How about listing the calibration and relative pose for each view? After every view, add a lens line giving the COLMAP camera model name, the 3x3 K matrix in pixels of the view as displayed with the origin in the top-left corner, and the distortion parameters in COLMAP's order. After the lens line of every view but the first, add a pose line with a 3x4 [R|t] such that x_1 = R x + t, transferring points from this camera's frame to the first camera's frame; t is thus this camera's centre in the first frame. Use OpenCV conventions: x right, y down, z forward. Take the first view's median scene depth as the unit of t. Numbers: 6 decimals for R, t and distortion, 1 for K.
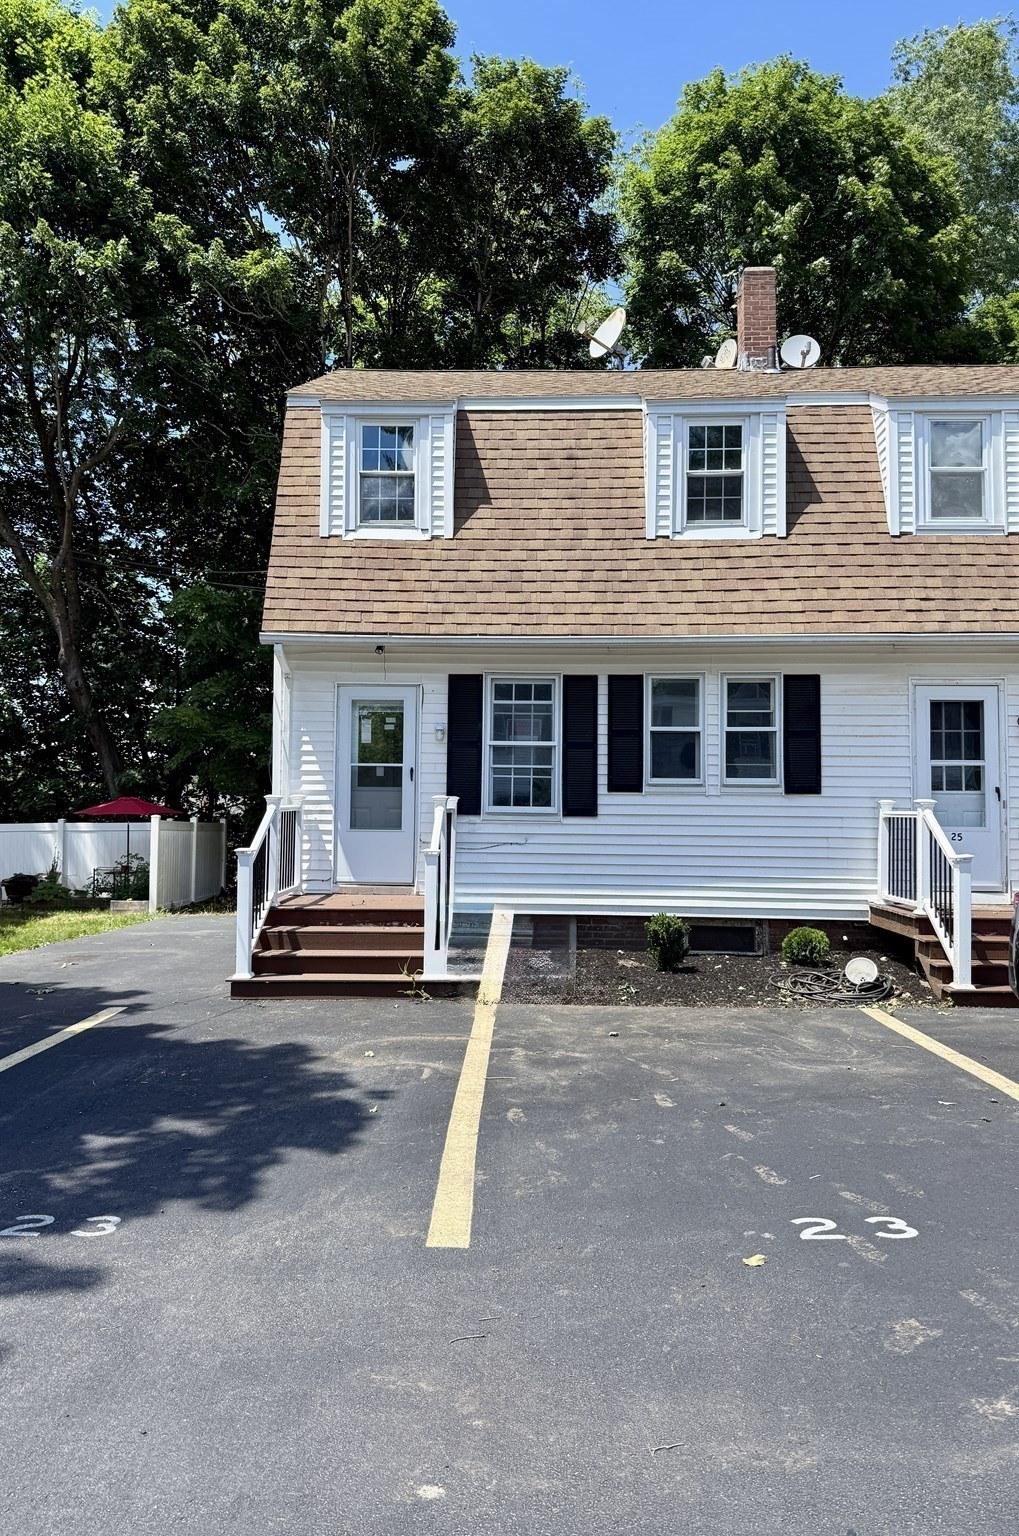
lens RADIAL K [[1064.4, 0, 502.3], [0, 1064.4, 769.0], [0, 0, 1]] dist [0.034916, -0.014248]
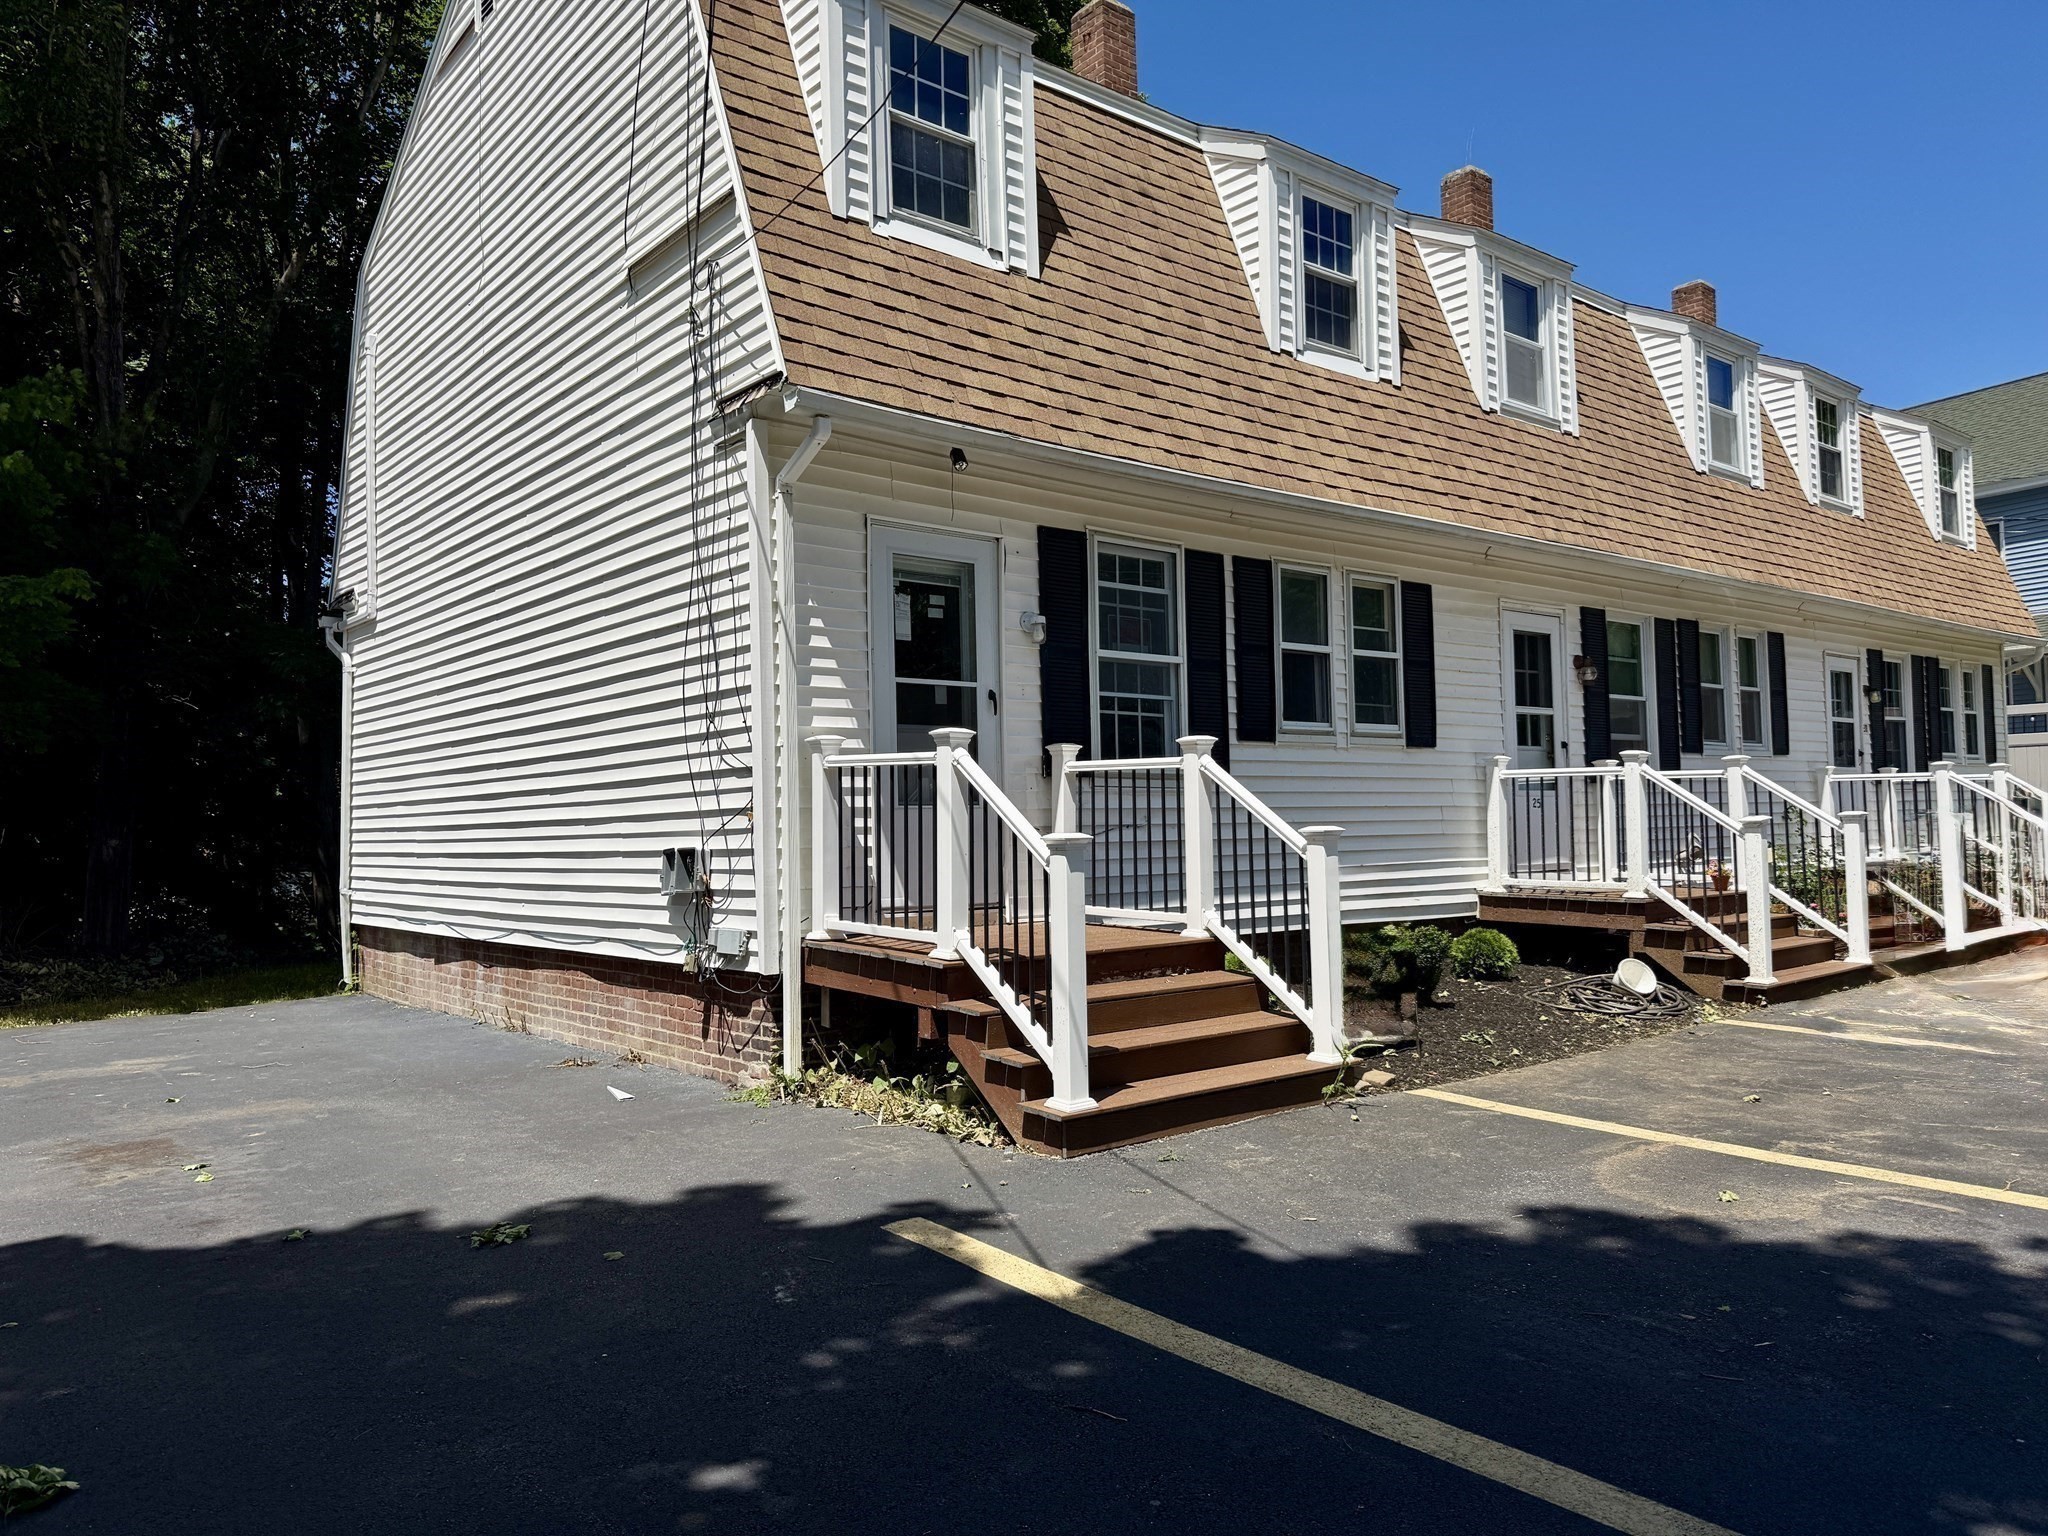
lens RADIAL K [[1416.4, 0, 1006.7], [0, 1416.4, 767.6], [0, 0, 1]] dist [0.068437, -0.079129]
pose [[0.740965, 0.005067, 0.671524, -0.567255], [-0.007687, 0.999970, 0.000937, 0.037784], [-0.671499, -0.005856, 0.740982, 0.466209]]
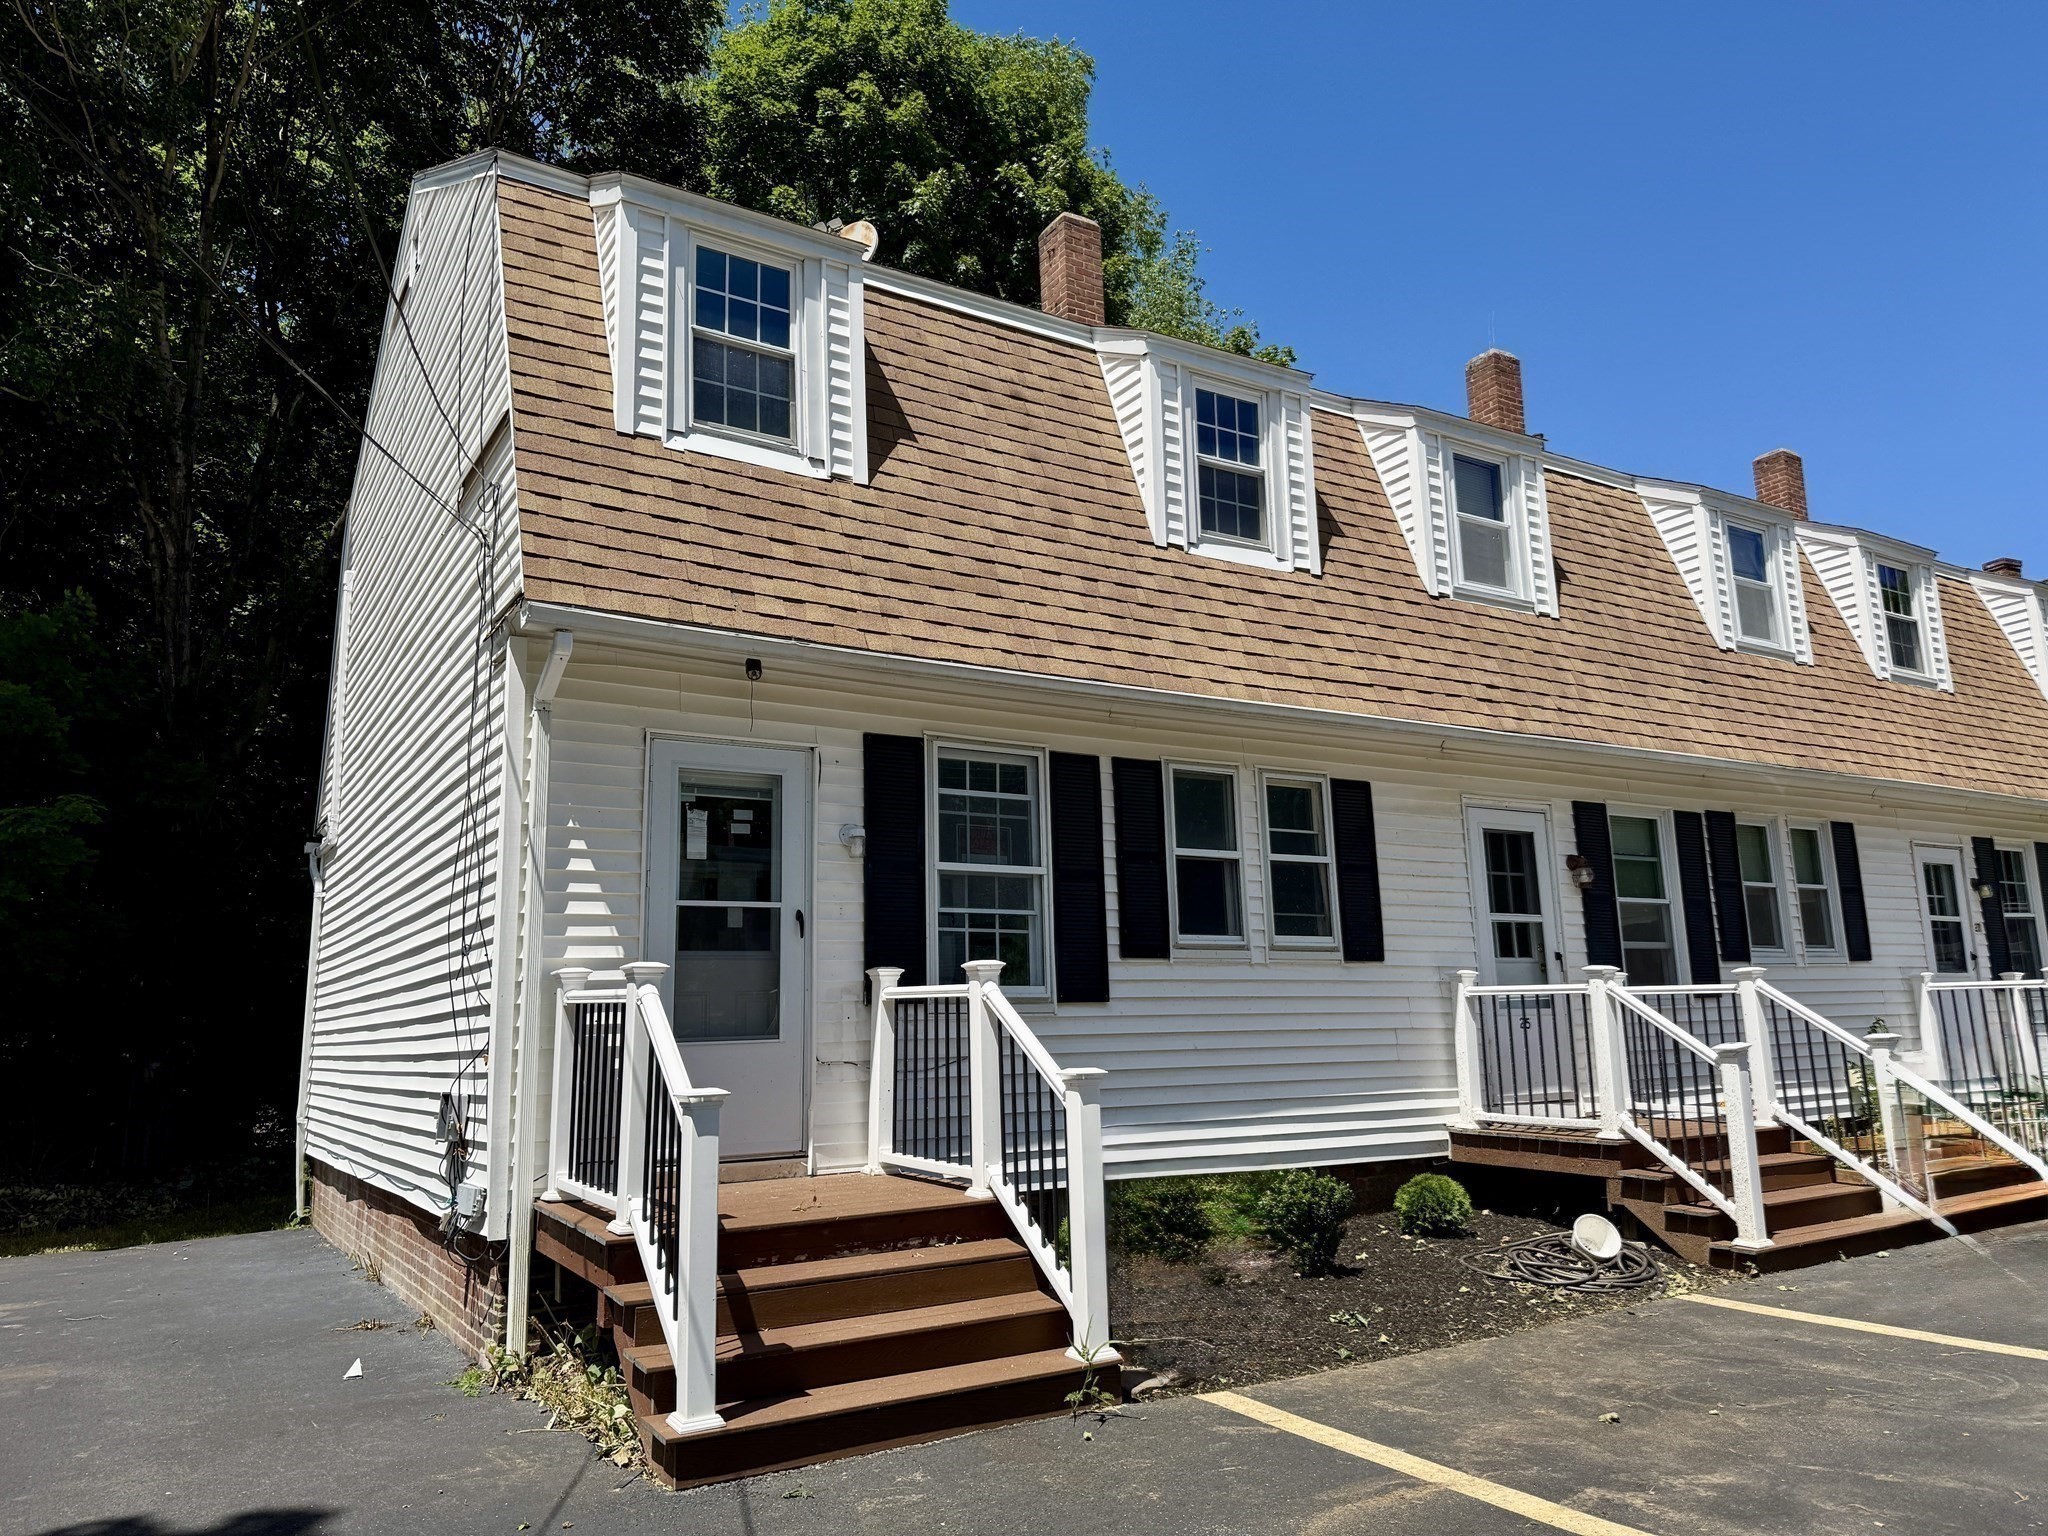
lens RADIAL K [[1416.4, 0, 1021.3], [0, 1416.4, 755.4], [0, 0, 1]] dist [0.068437, -0.079129]
pose [[0.819887, 0.079563, 0.566970, -0.385844], [0.003881, 0.989502, -0.144469, 0.023245], [-0.572512, 0.120649, 0.810971, 0.395706]]
